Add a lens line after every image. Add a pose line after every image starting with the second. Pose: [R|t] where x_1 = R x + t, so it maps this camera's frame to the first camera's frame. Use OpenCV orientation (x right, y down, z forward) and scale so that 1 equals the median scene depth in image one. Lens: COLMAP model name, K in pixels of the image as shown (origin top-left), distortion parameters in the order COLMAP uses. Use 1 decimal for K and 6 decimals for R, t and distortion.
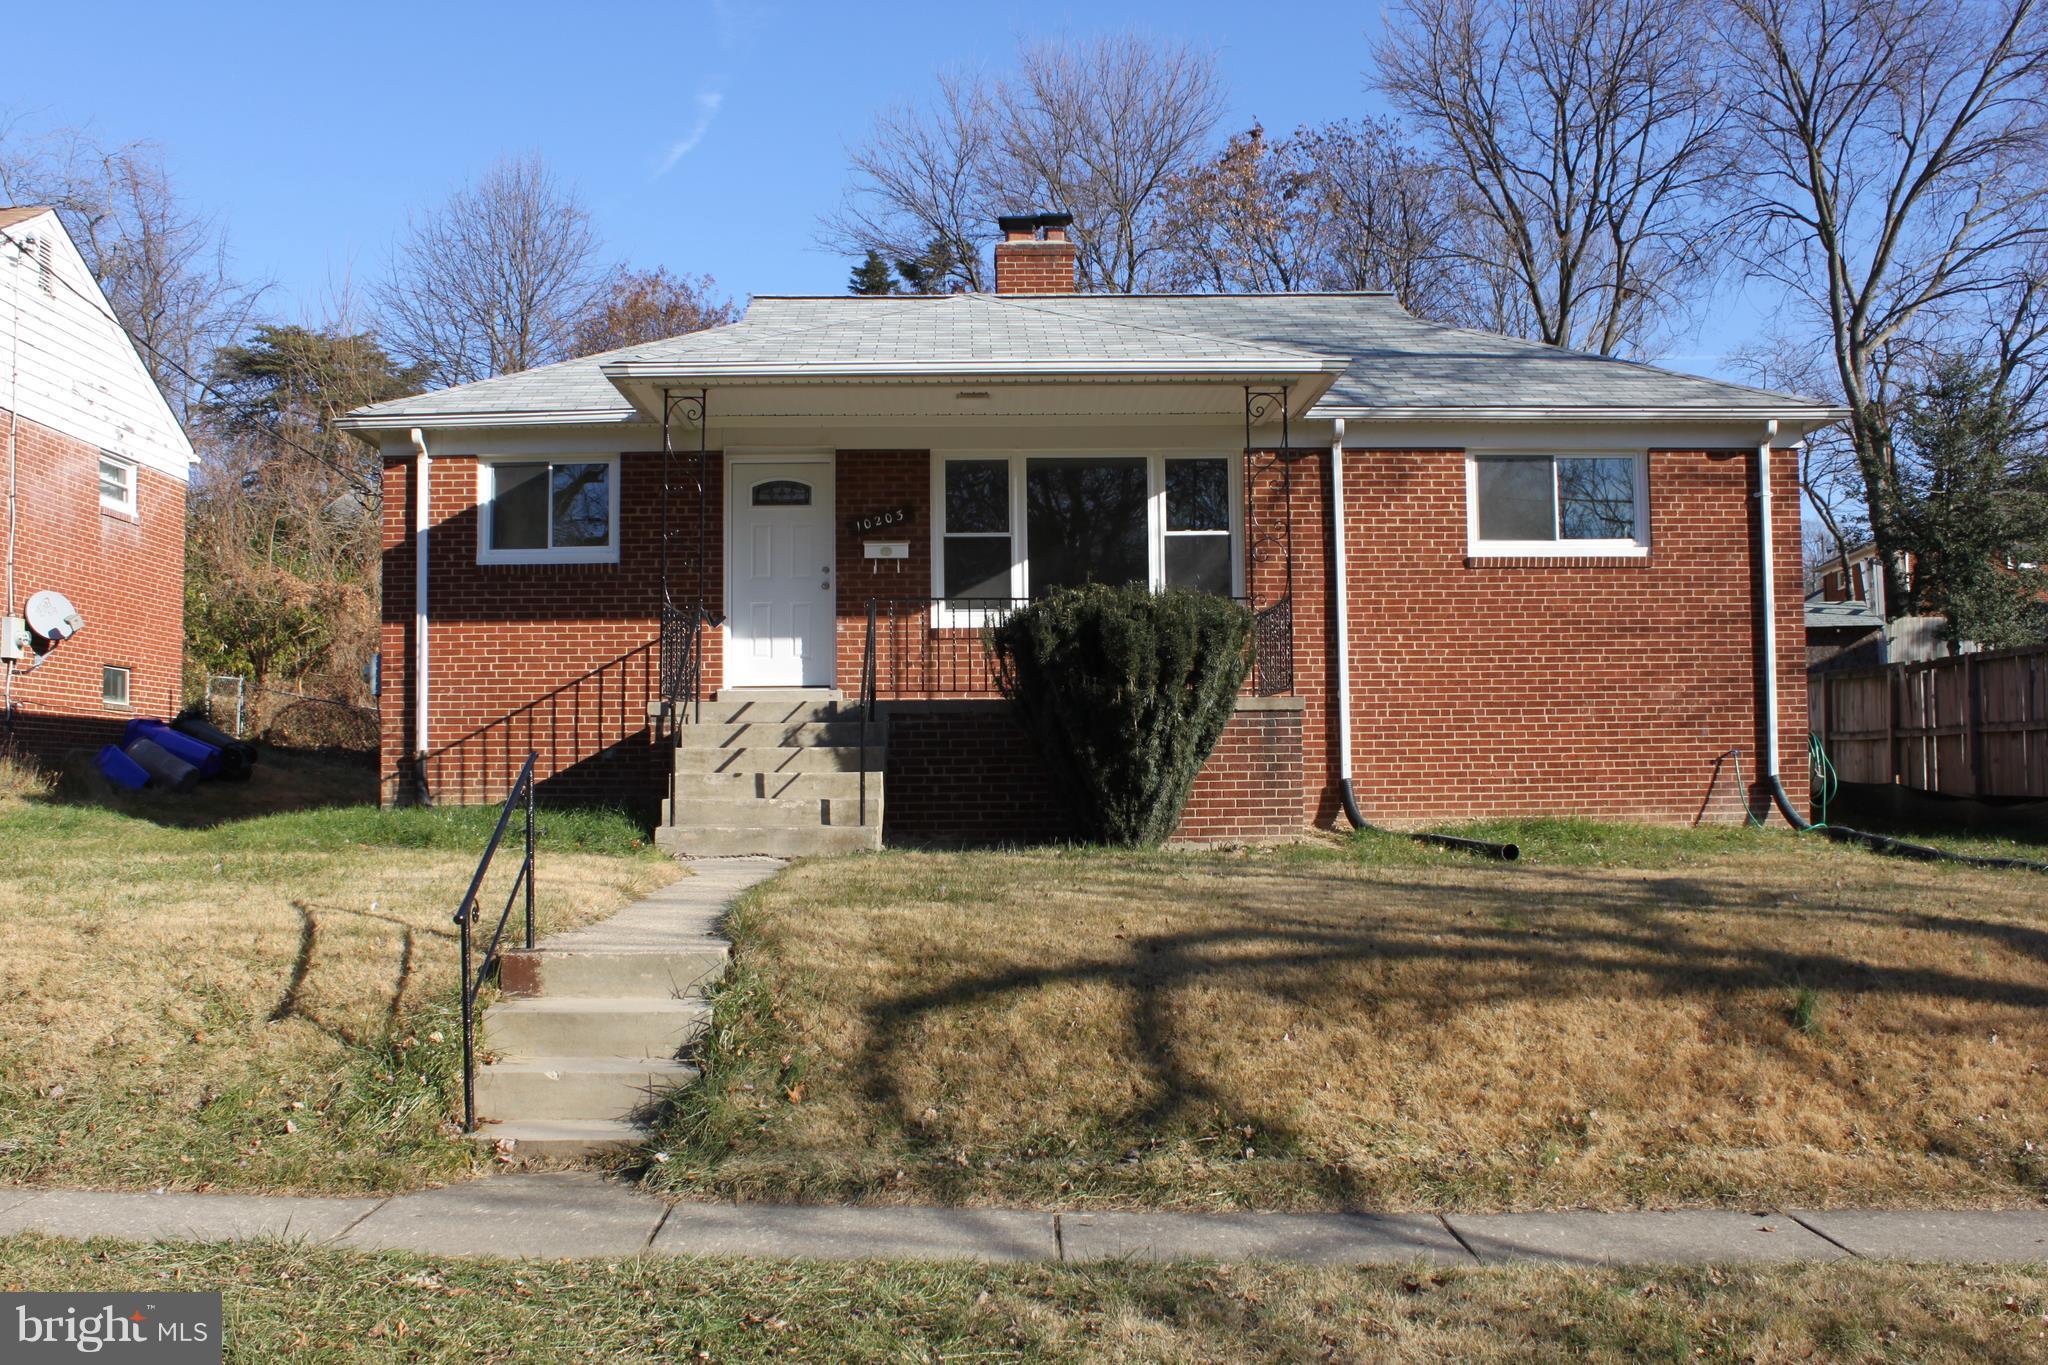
lens RADIAL K [[1694.1, 0, 1012.1], [0, 1694.1, 679.0], [0, 0, 1]] dist [-0.158349, 0.115698]
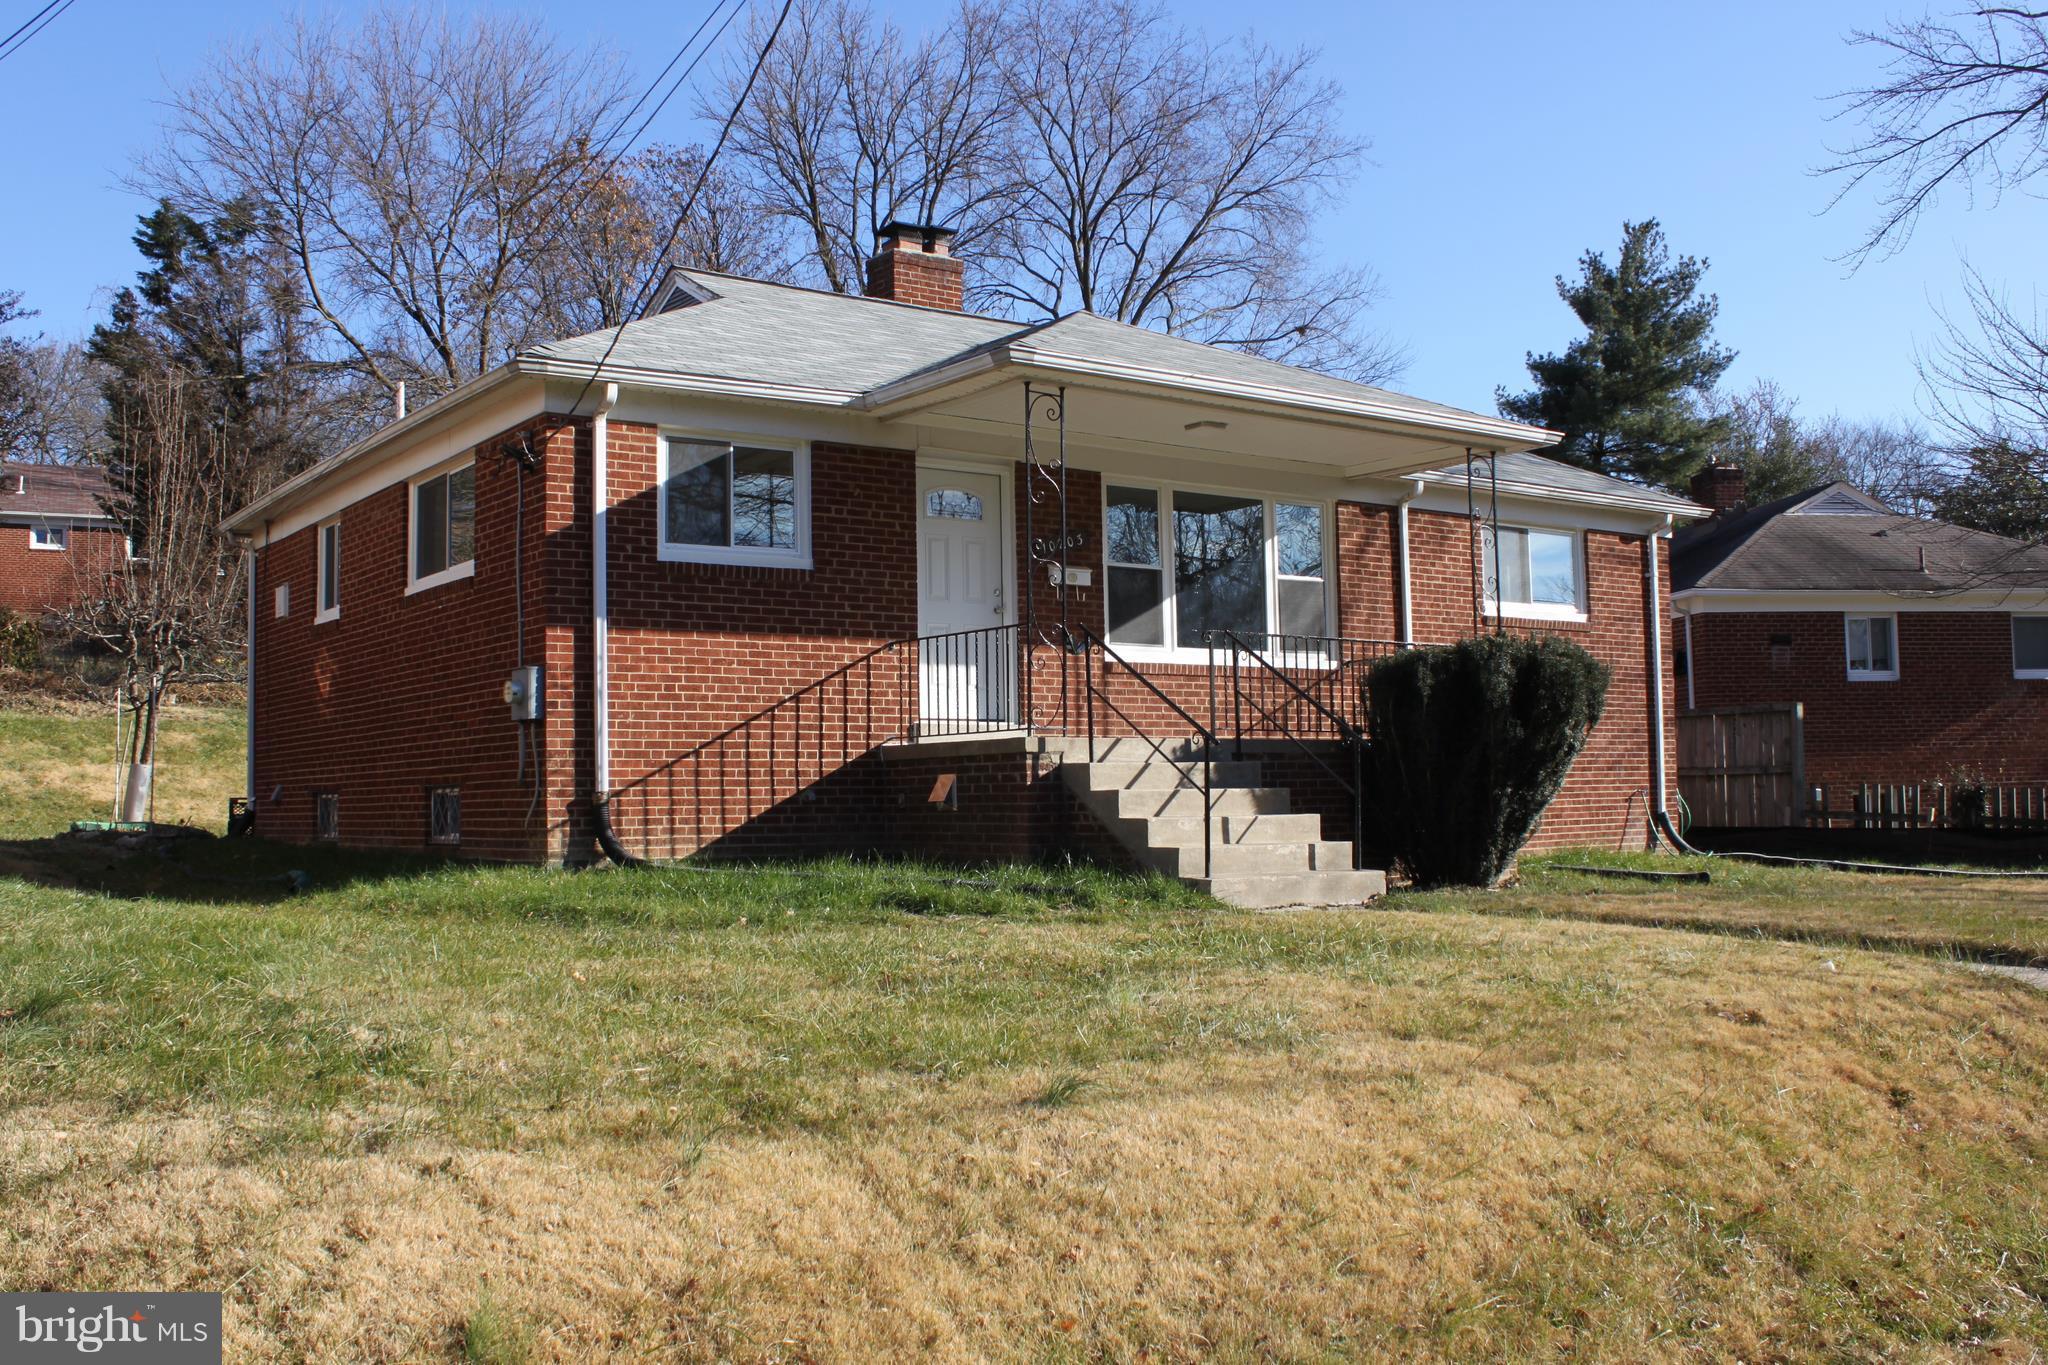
lens RADIAL K [[1694.1, 0, 1020.0], [0, 1694.1, 684.8], [0, 0, 1]] dist [-0.158349, 0.115698]
pose [[0.861706, 0.032091, 0.506392, -0.580192], [-0.023606, 0.999453, -0.023168, 0.006296], [-0.506858, 0.008010, 0.861992, 0.213196]]
